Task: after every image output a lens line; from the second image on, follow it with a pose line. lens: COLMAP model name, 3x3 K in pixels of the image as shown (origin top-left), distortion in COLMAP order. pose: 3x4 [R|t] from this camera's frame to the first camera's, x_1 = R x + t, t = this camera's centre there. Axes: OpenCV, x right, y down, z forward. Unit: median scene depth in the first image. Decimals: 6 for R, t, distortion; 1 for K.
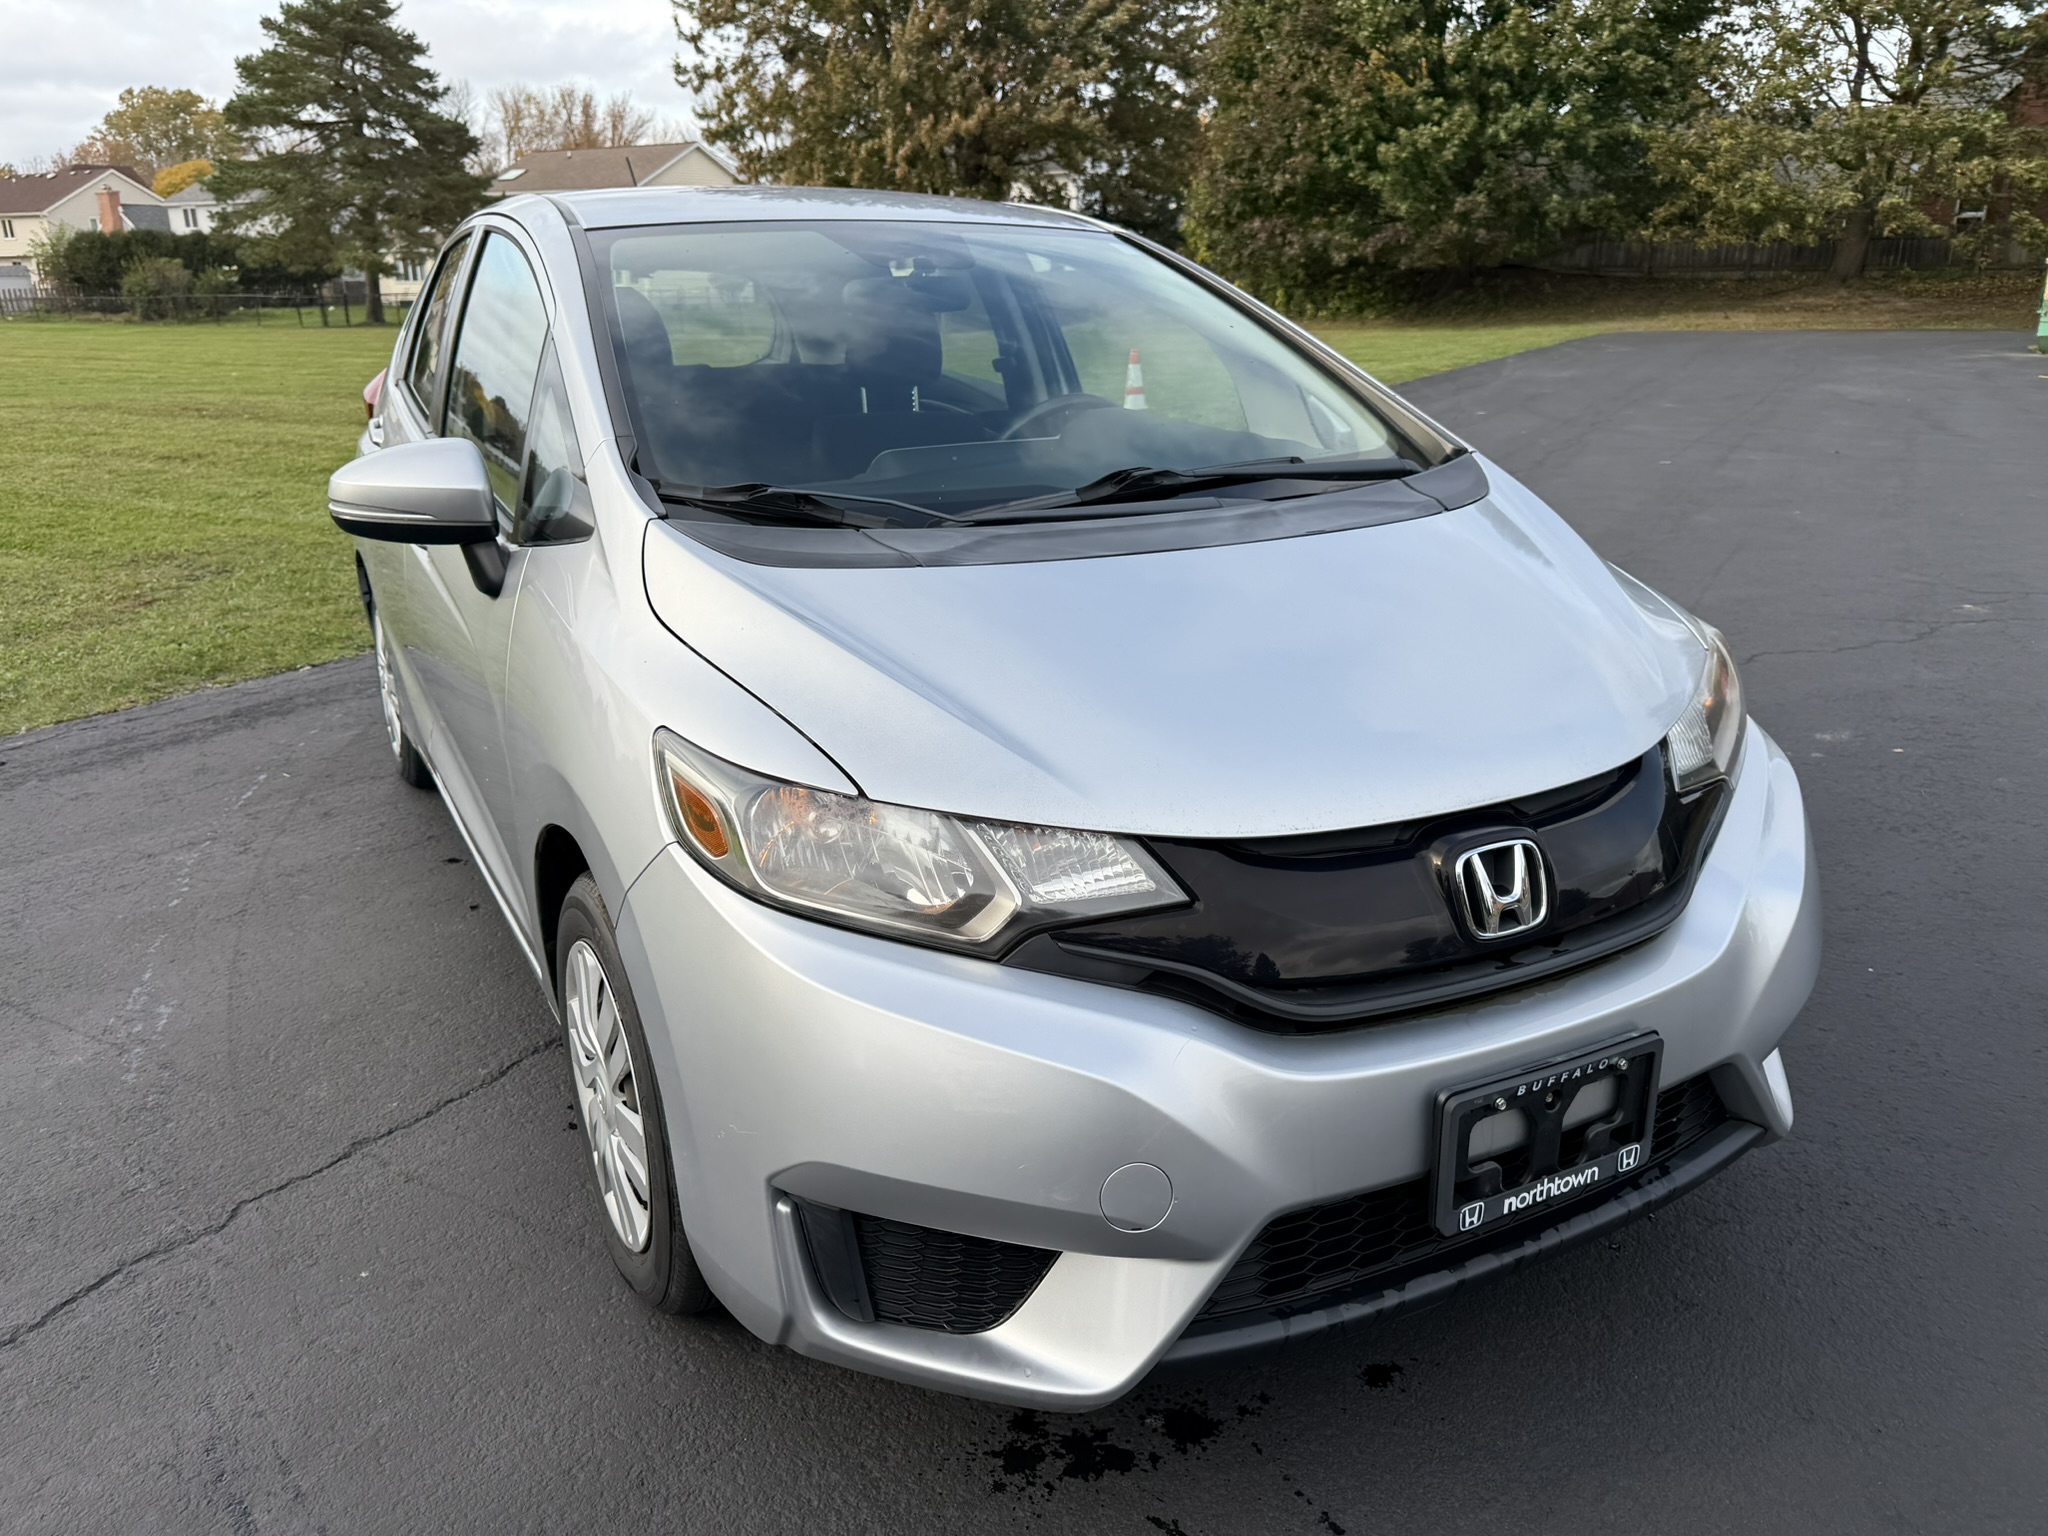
lens RADIAL K [[1519.1, 0, 1024.0], [0, 1519.1, 768.0], [0, 0, 1]] dist [0.005743, -0.002086]
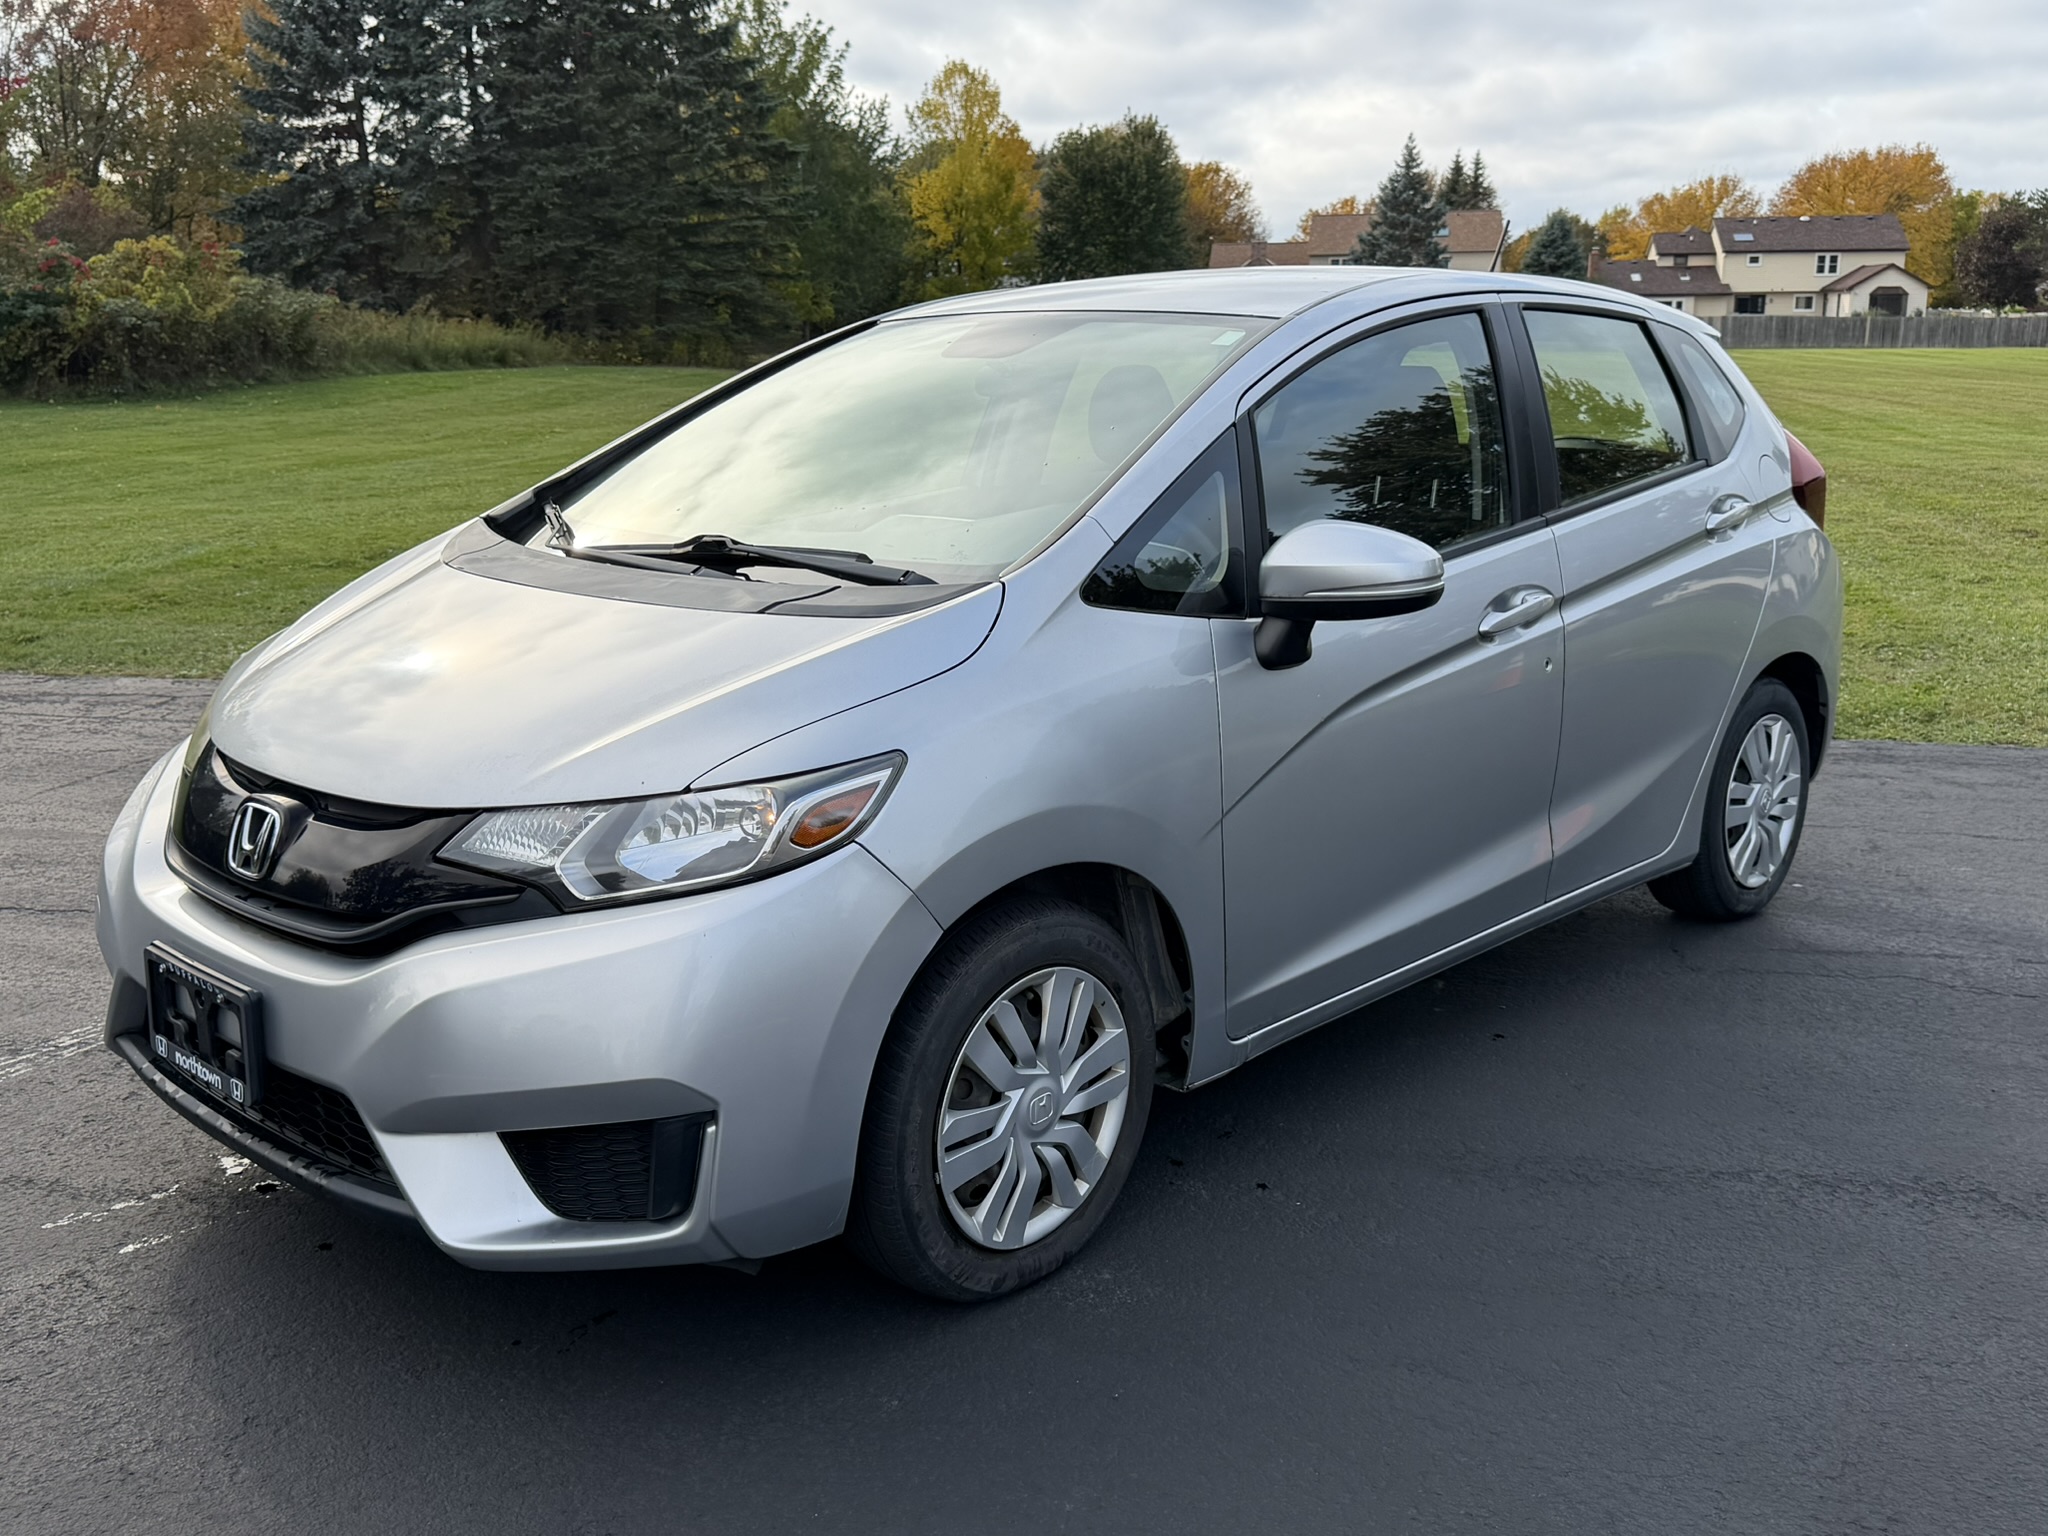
lens RADIAL K [[1935.1, 0, 1003.2], [0, 1935.1, 771.9], [0, 0, 1]] dist [0.162928, -0.361728]
pose [[0.309194, 0.220264, -0.925139, 0.107238], [-0.292125, 0.947773, 0.128020, -0.019692], [0.905020, 0.230673, 0.357391, 0.050428]]
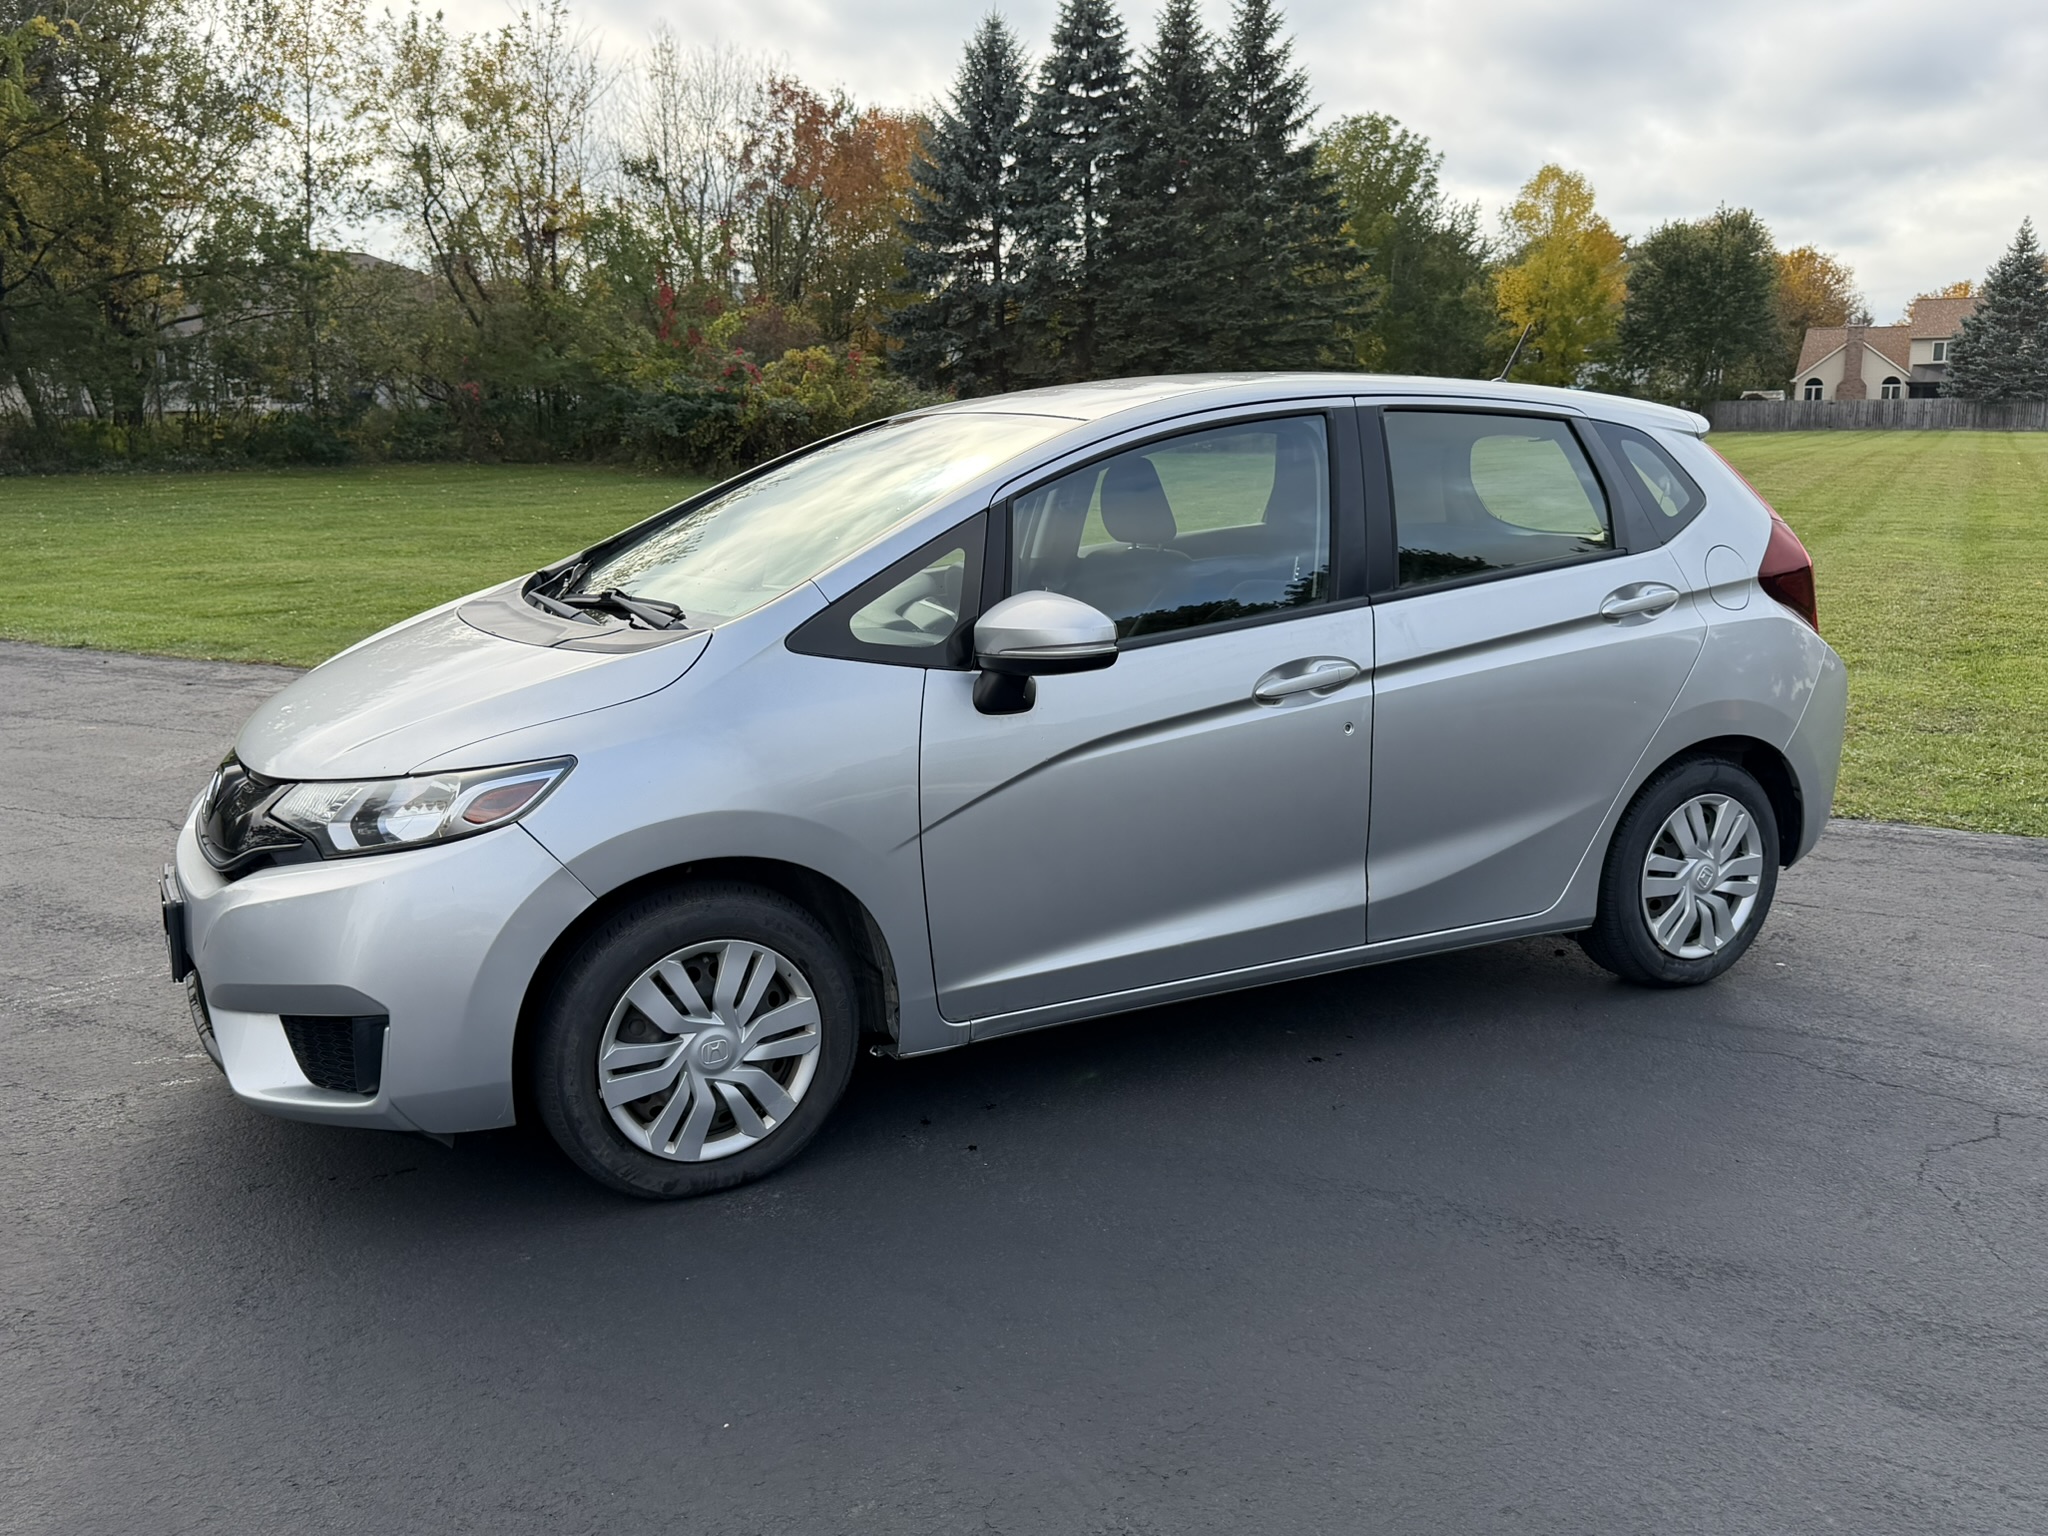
lens RADIAL K [[1754.9, 0, 1002.0], [0, 1754.9, 776.1], [0, 0, 1]] dist [0.134497, -0.231553]
pose [[-0.013468, 0.208877, -0.977849, 0.123843], [-0.301139, 0.931686, 0.203164, -0.034251], [0.953485, 0.297205, 0.050353, 0.093068]]
